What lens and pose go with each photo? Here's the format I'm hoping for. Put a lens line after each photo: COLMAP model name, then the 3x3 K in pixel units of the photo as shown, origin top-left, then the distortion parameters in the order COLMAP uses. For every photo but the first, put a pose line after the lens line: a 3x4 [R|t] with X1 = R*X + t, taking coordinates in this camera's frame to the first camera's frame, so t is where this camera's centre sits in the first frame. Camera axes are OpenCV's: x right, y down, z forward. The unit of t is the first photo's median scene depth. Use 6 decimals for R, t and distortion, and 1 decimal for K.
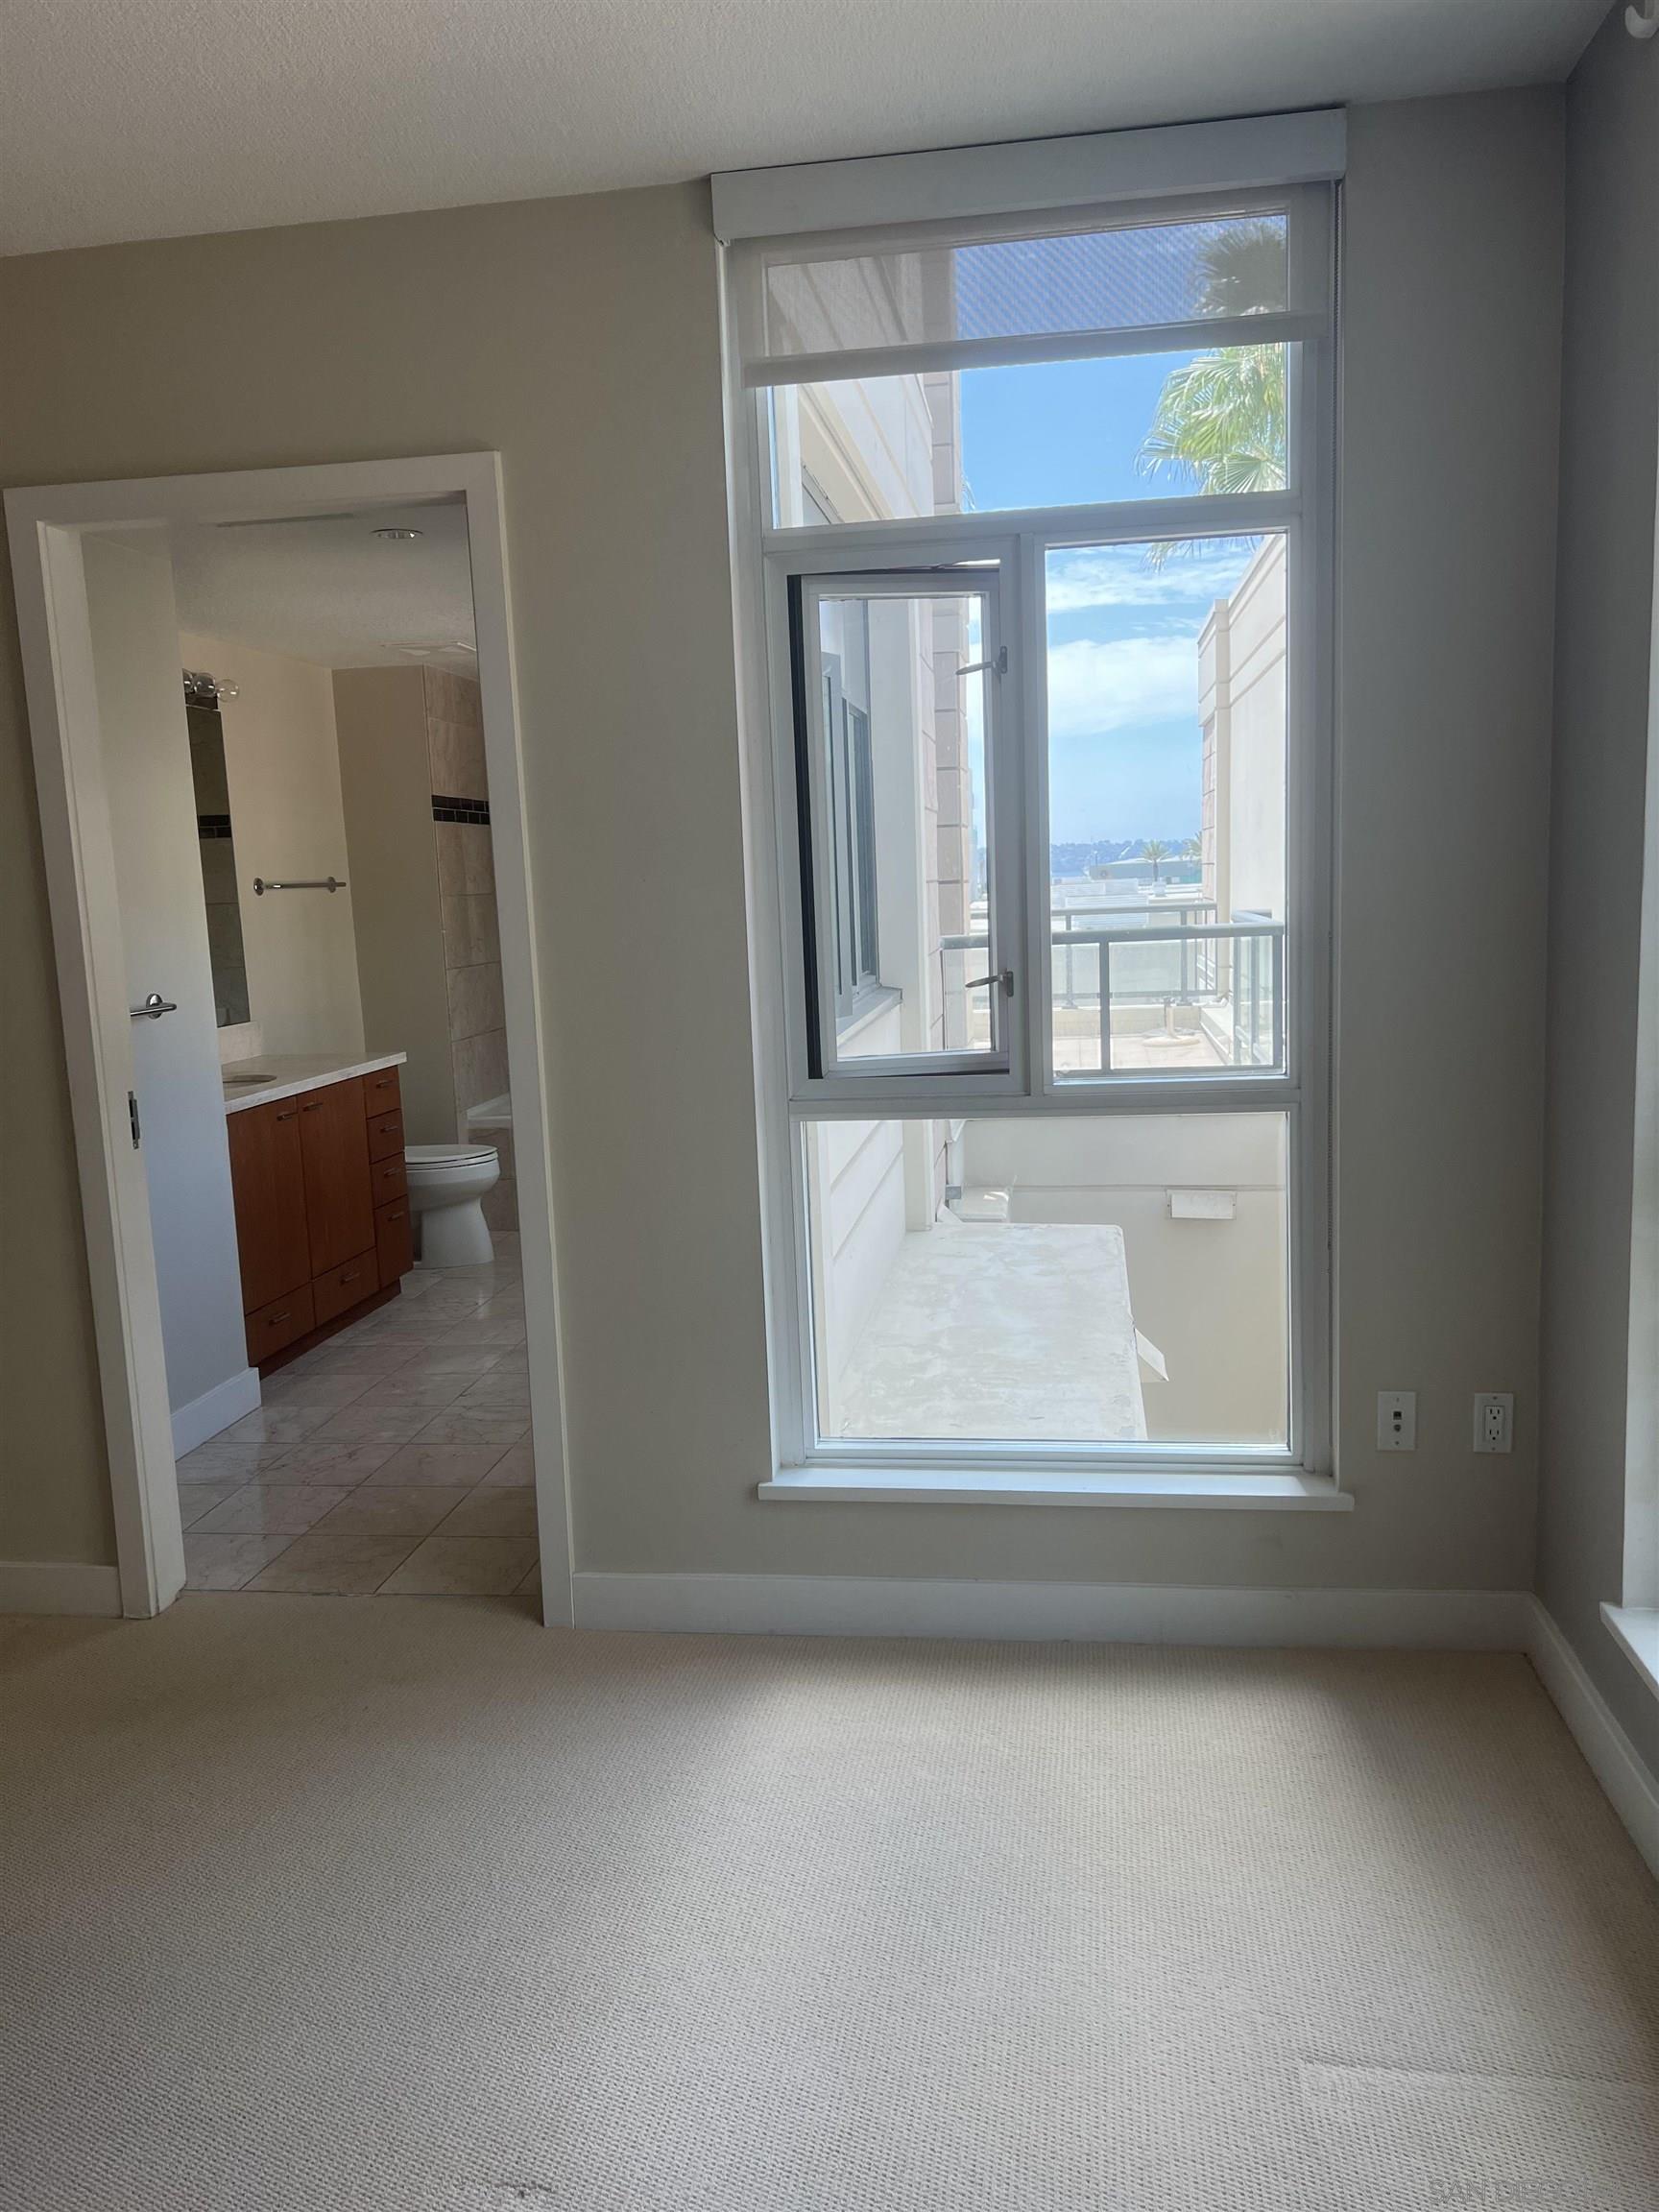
lens RADIAL K [[1682.1, 0, 829.5], [0, 1682.1, 1106.0], [0, 0, 1]] dist [0.058255, -0.077195]
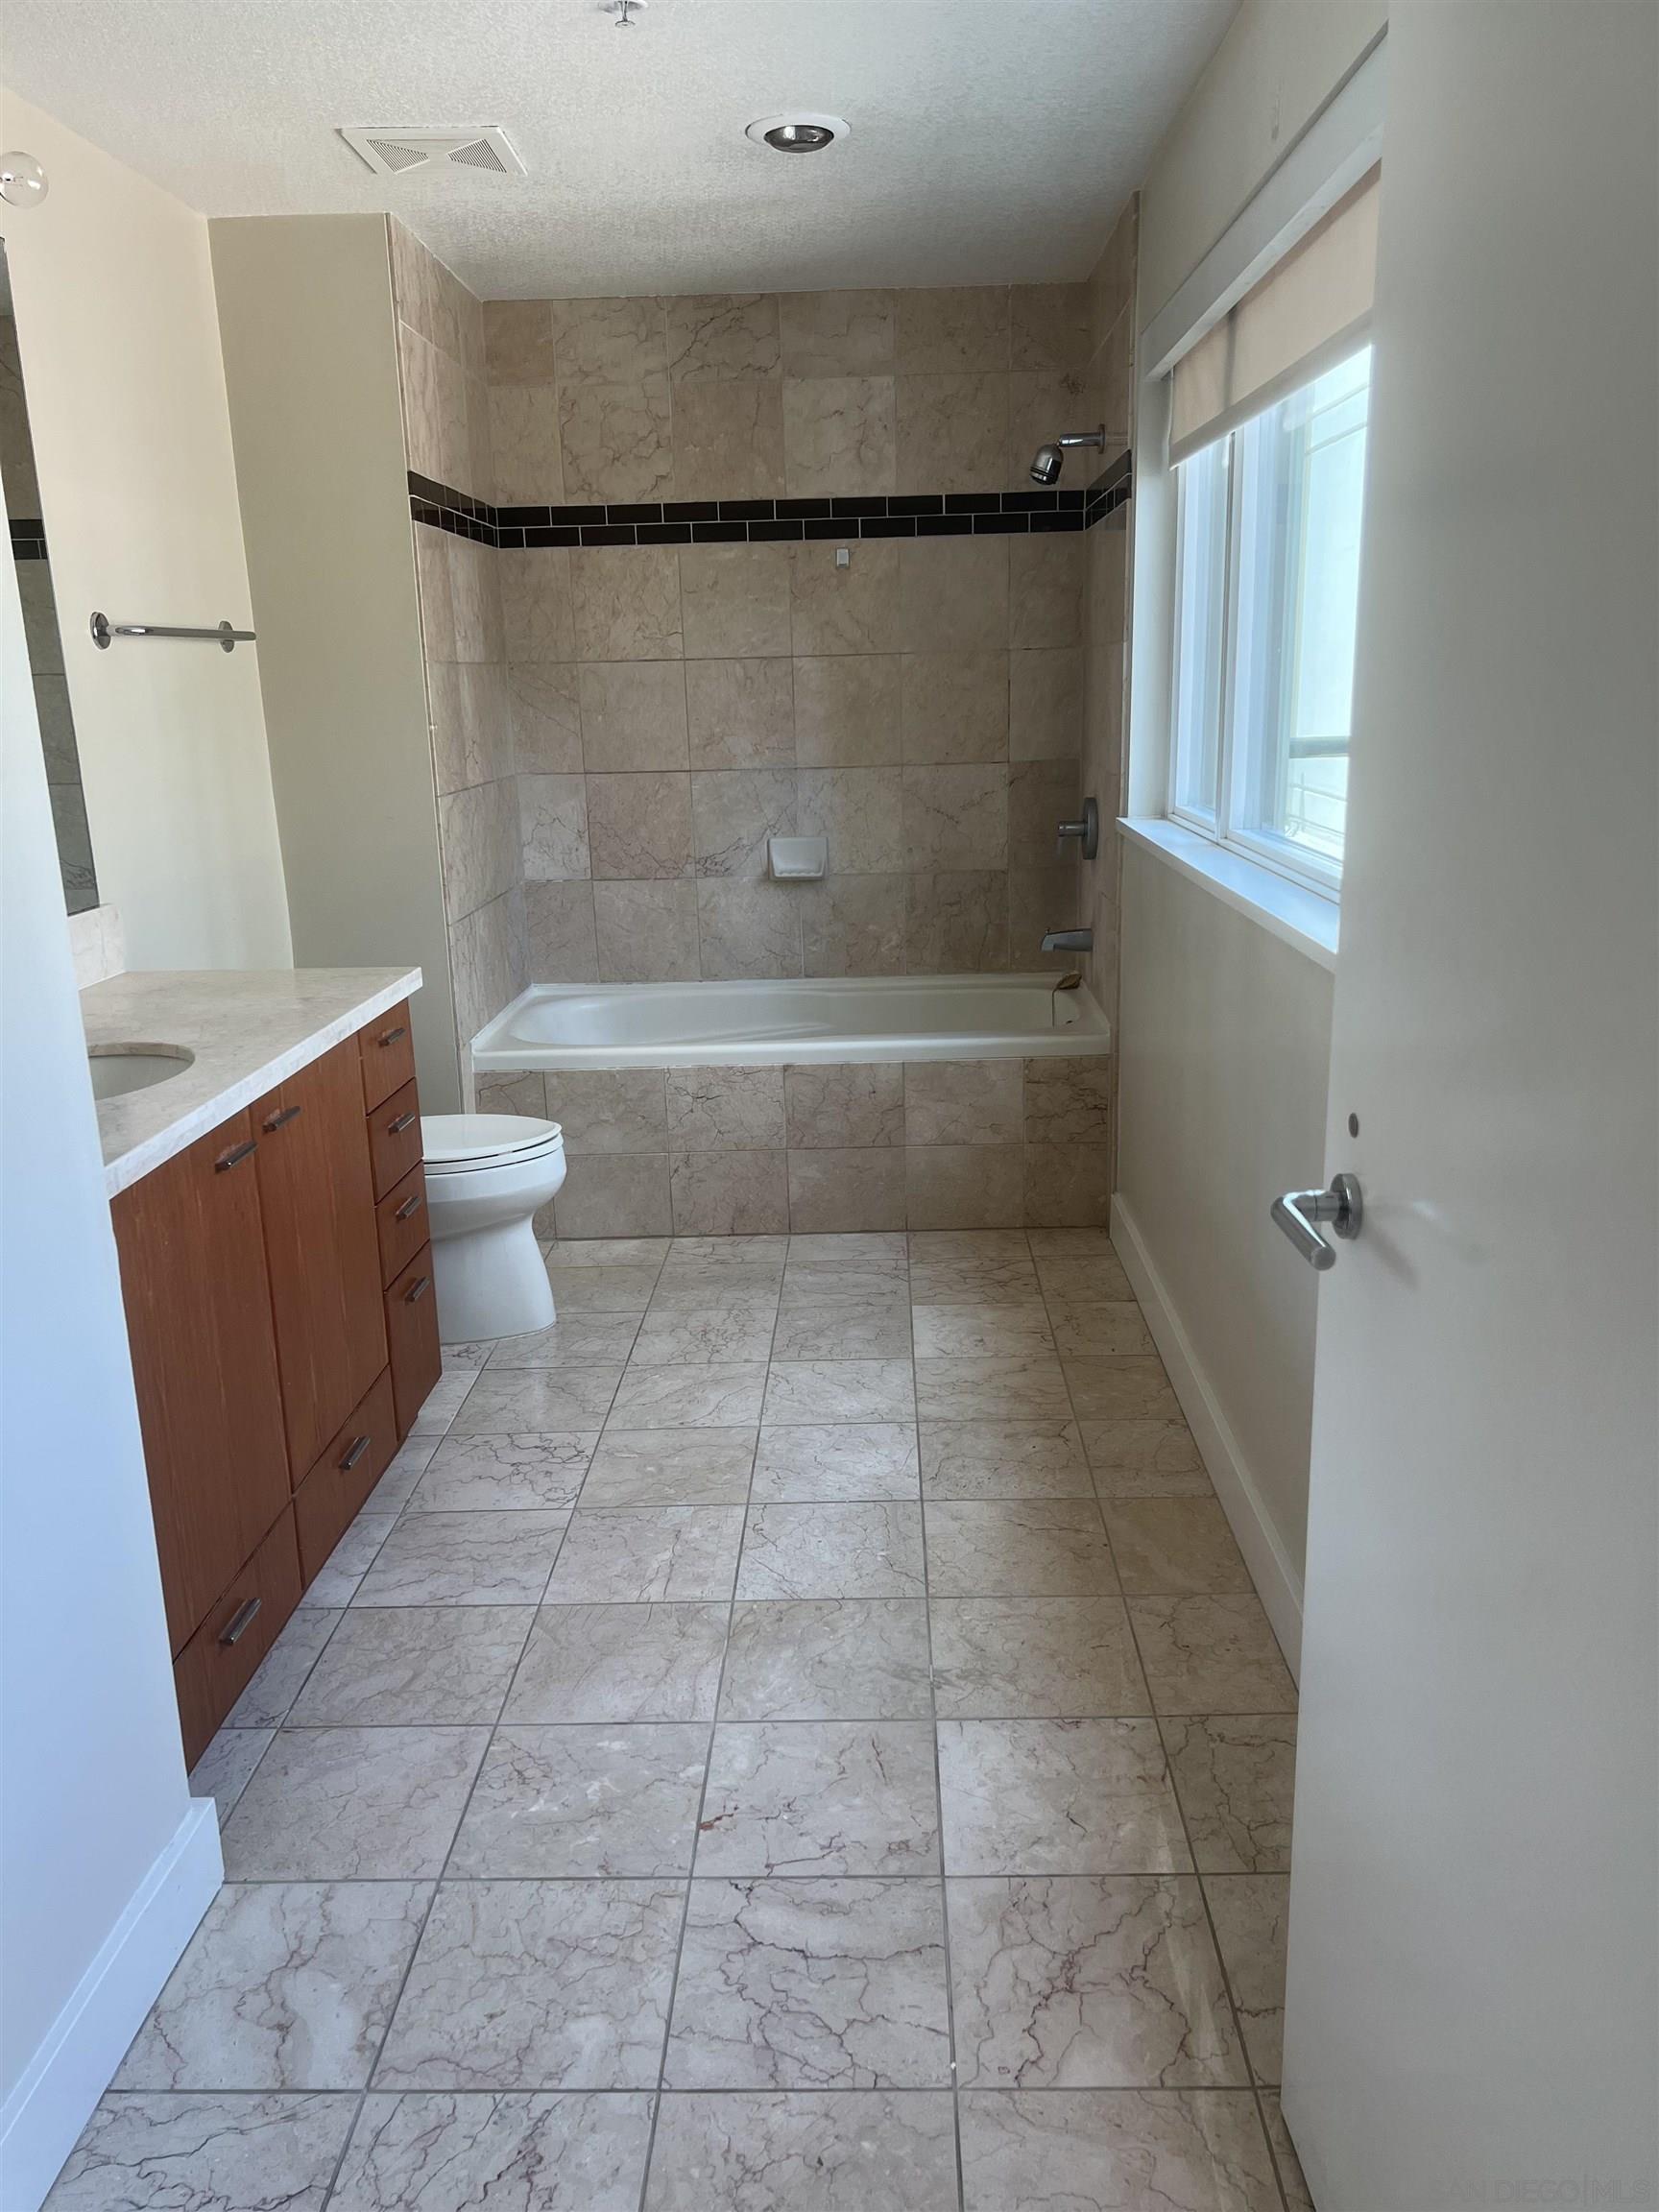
lens RADIAL K [[1659.6, 0, 813.4], [0, 1659.6, 1097.8], [0, 0, 1]] dist [0.015477, 0.001665]
pose [[0.992798, -0.013756, 0.119006, -0.238255], [0.000525, 0.993876, 0.110504, -0.059400], [-0.119798, -0.109646, 0.986725, 0.600392]]
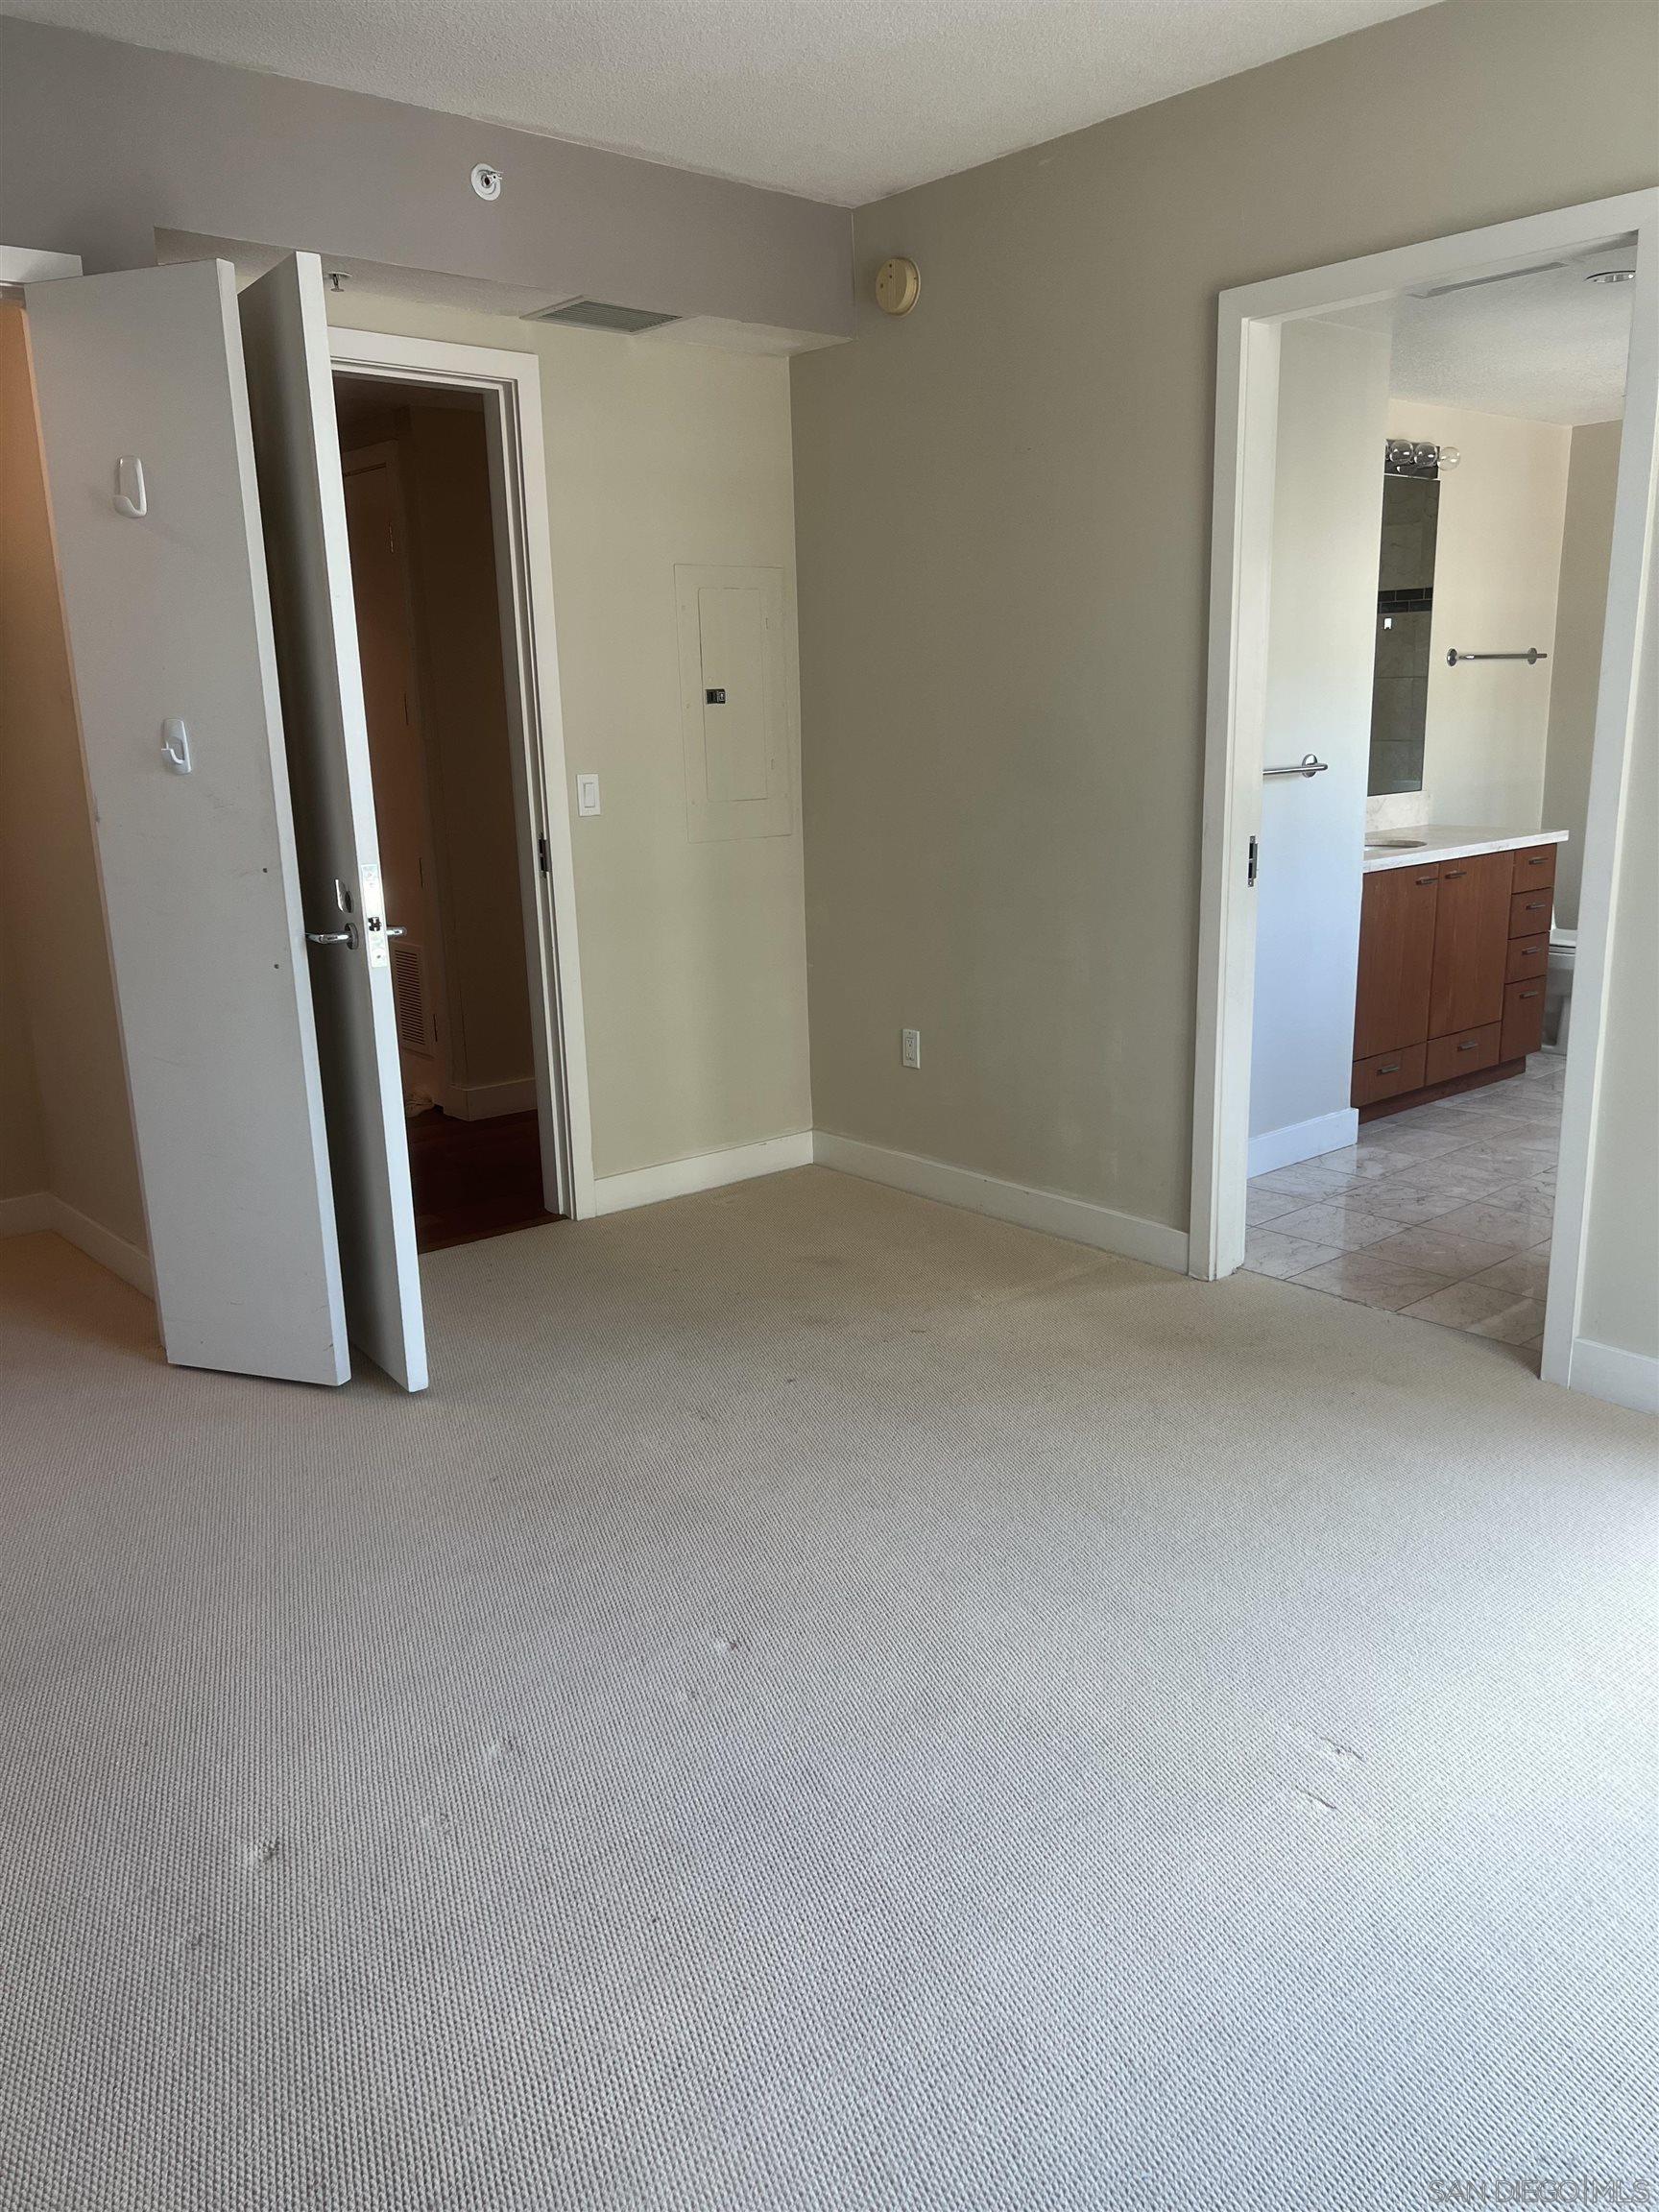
lens RADIAL K [[1681.3, 0, 826.0], [0, 1681.3, 1136.6], [0, 0, 1]] dist [0.012050, 0.002439]
pose [[0.755820, 0.186596, -0.627628, 0.088138], [-0.094596, 0.979596, 0.177320, 0.011586], [0.647910, -0.074651, 0.758050, -0.048898]]
